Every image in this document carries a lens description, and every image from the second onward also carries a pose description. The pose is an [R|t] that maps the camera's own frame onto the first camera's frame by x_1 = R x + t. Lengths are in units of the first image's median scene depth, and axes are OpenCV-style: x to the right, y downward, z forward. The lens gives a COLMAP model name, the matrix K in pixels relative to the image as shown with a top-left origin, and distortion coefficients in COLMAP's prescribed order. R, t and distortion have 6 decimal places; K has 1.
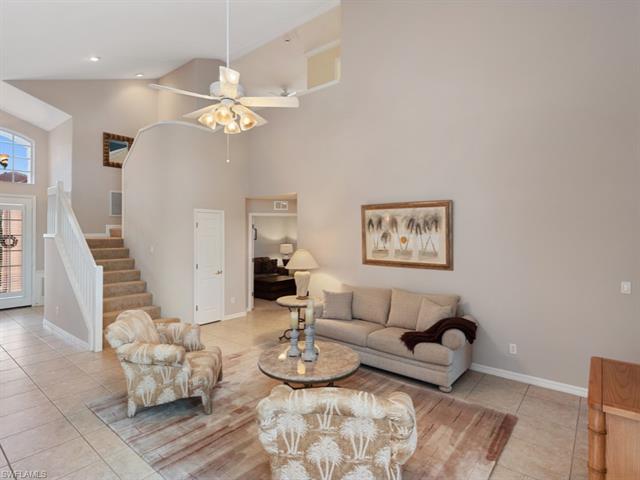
lens RADIAL K [[349.0, 0, 318.0], [0, 349.0, 227.3], [0, 0, 1]] dist [0.019841, 0.000109]
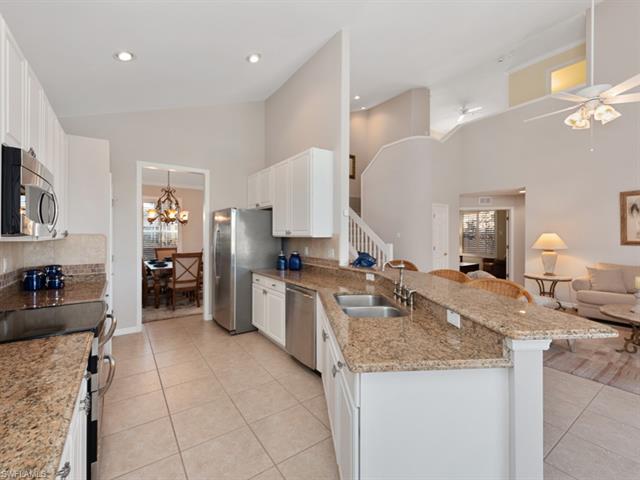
lens RADIAL K [[282.4, 0, 319.3], [0, 282.4, 236.0], [0, 0, 1]] dist [0.001135, -0.000850]
pose [[0.963006, -0.001034, -0.269478, -0.585811], [0.005716, 0.999846, 0.016590, 0.058183], [0.269419, -0.017517, 0.962864, -0.135534]]
